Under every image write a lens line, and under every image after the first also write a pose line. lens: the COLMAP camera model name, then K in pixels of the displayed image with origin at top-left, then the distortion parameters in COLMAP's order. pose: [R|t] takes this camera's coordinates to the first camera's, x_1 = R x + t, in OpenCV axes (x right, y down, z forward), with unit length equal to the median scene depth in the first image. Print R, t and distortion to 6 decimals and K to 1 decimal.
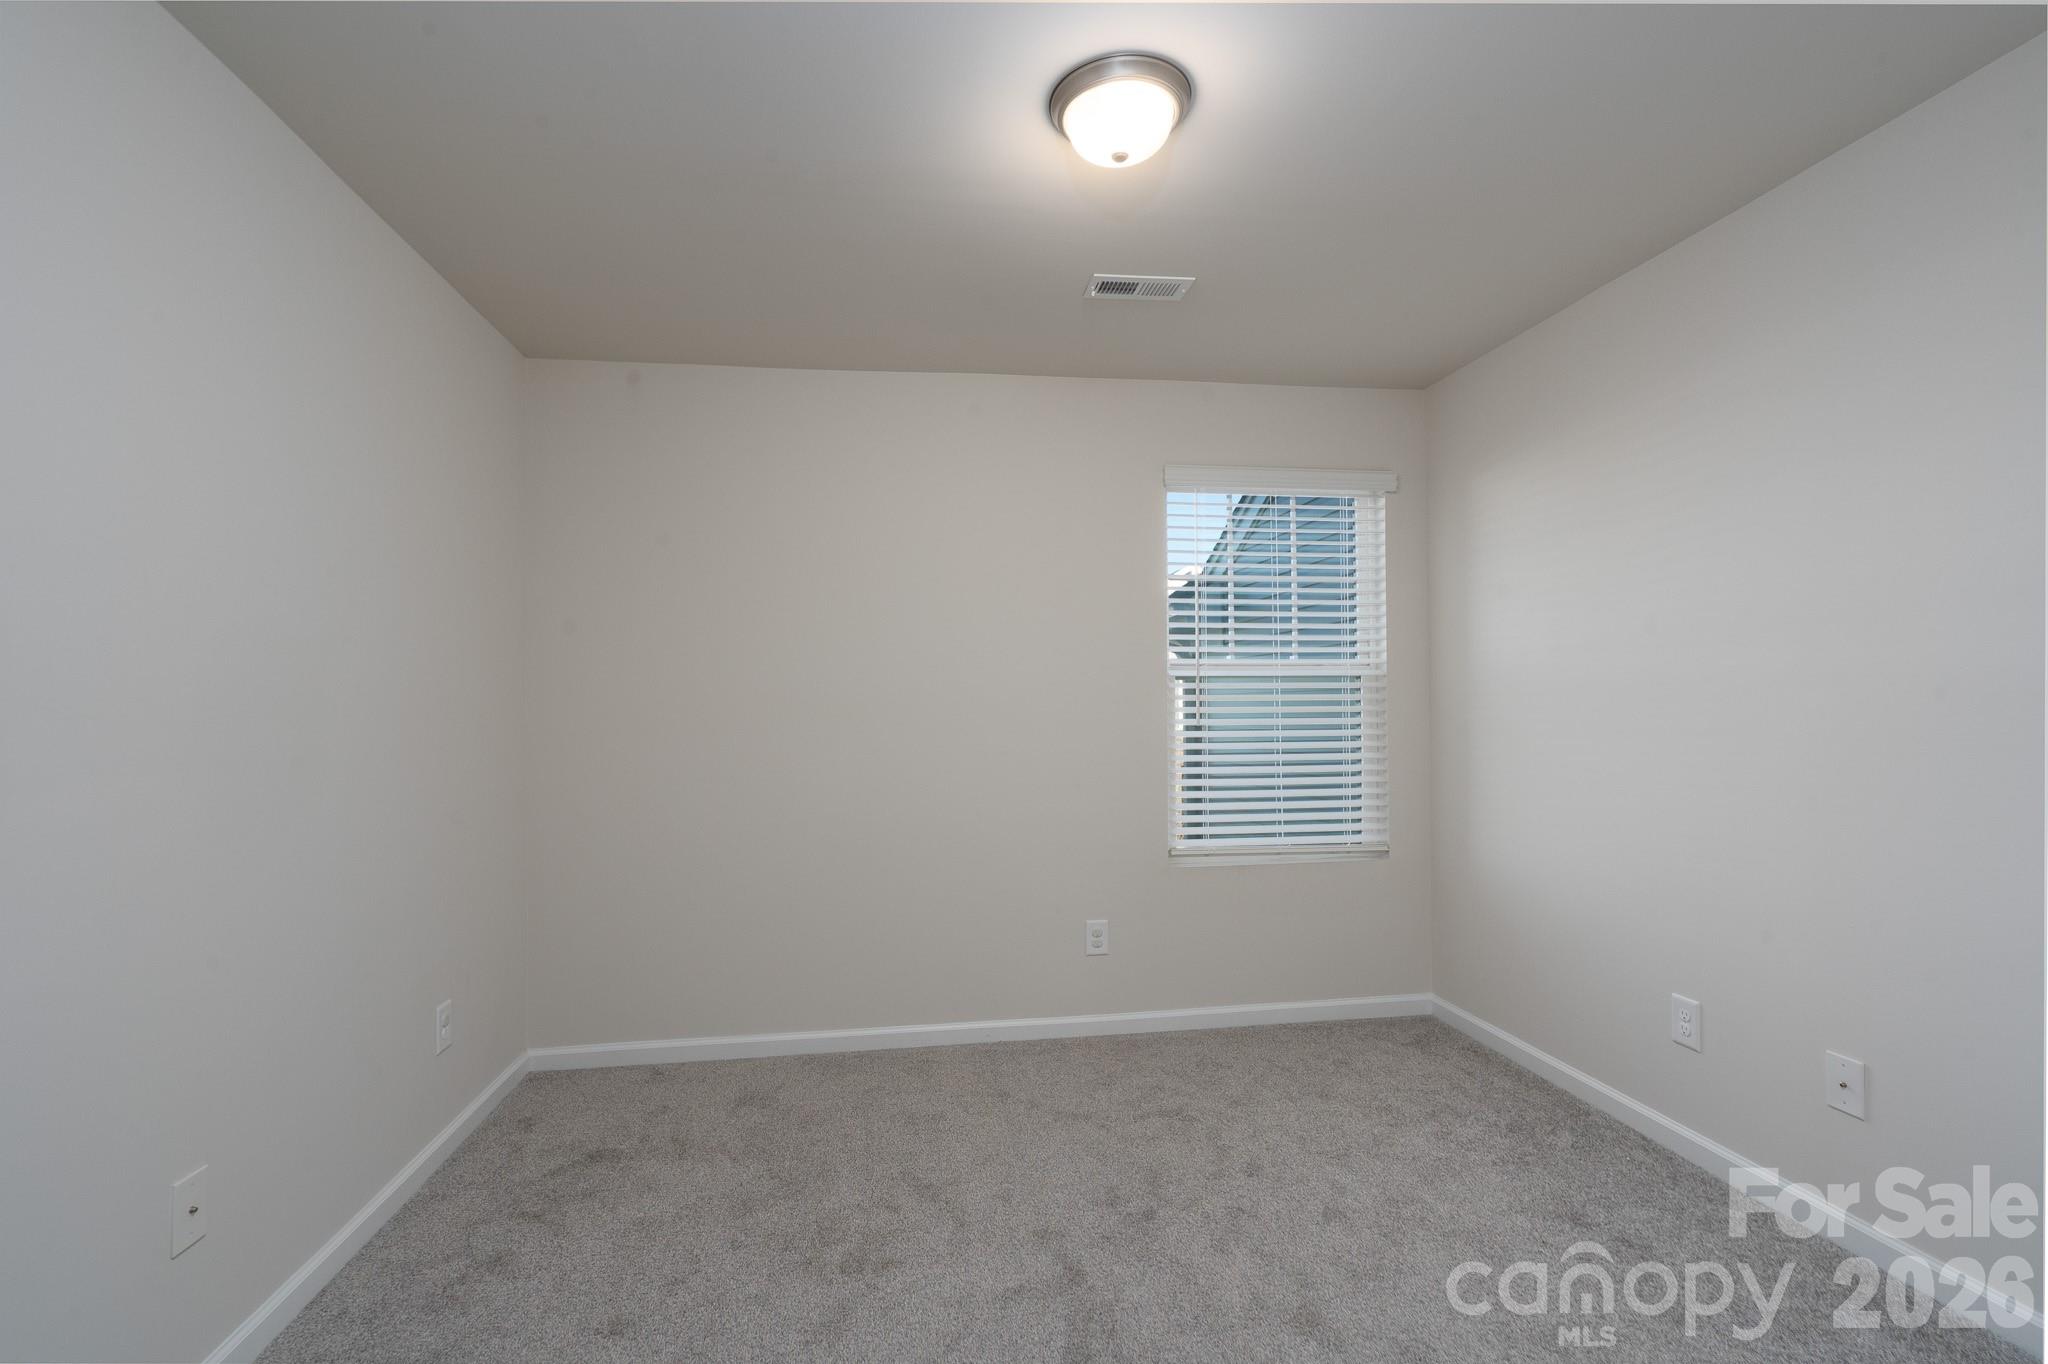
lens RADIAL K [[952.5, 0, 1024.6], [0, 952.5, 686.3], [0, 0, 1]] dist [-0.002855, -0.000519]
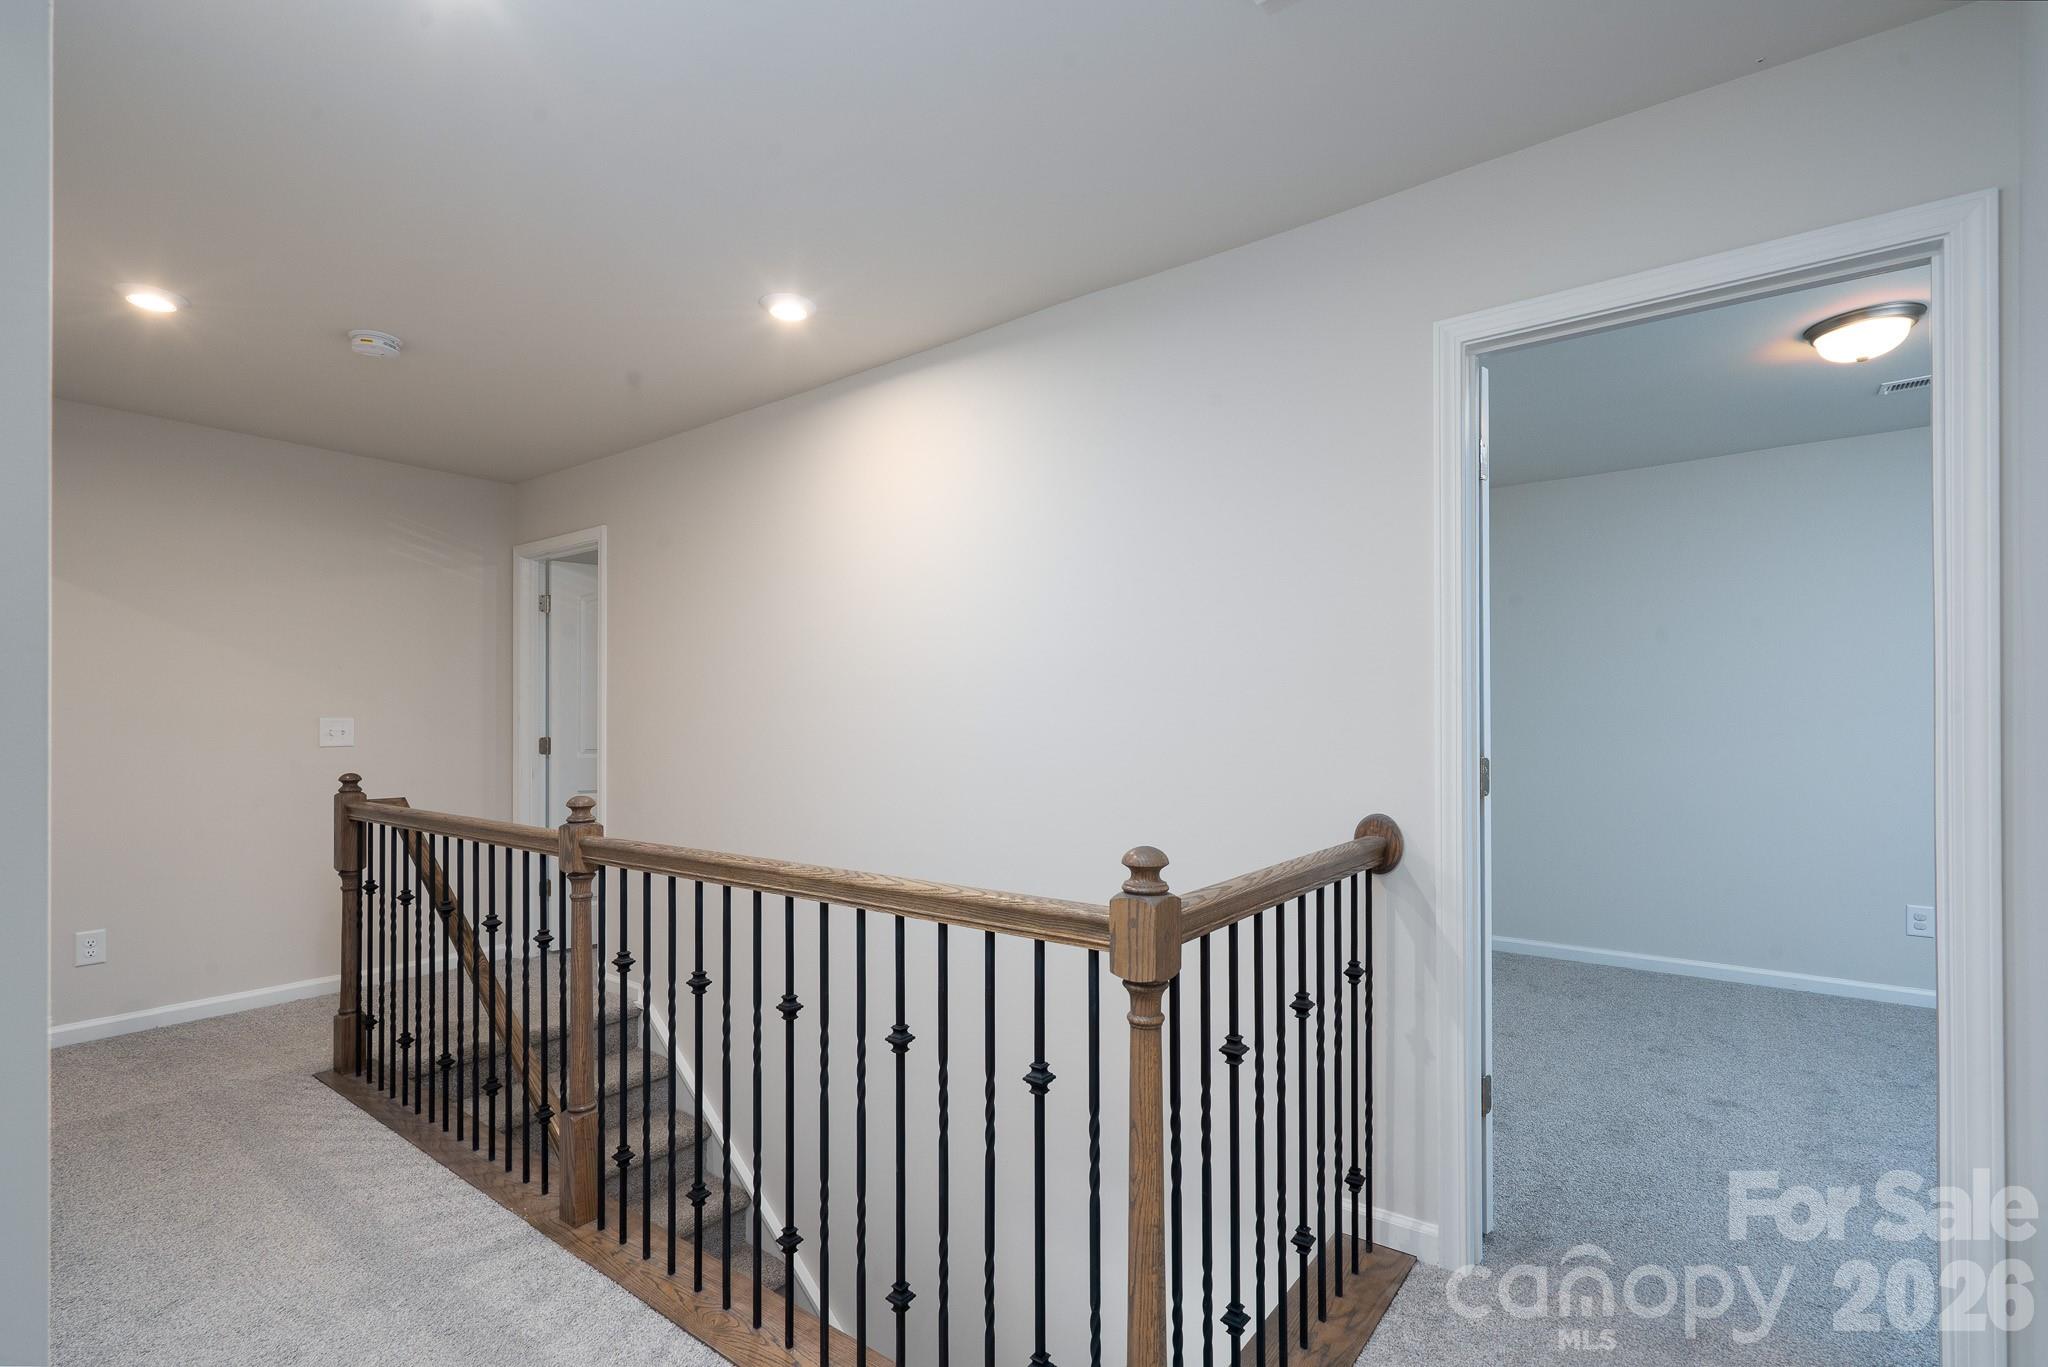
lens RADIAL K [[952.5, 0, 1024.9], [0, 952.5, 692.6], [0, 0, 1]] dist [-0.002855, -0.000519]
pose [[0.707558, 0.005739, -0.706631, 0.165262], [-0.005995, 0.999980, 0.002119, -0.004758], [0.706629, 0.002737, 0.707579, -0.761233]]
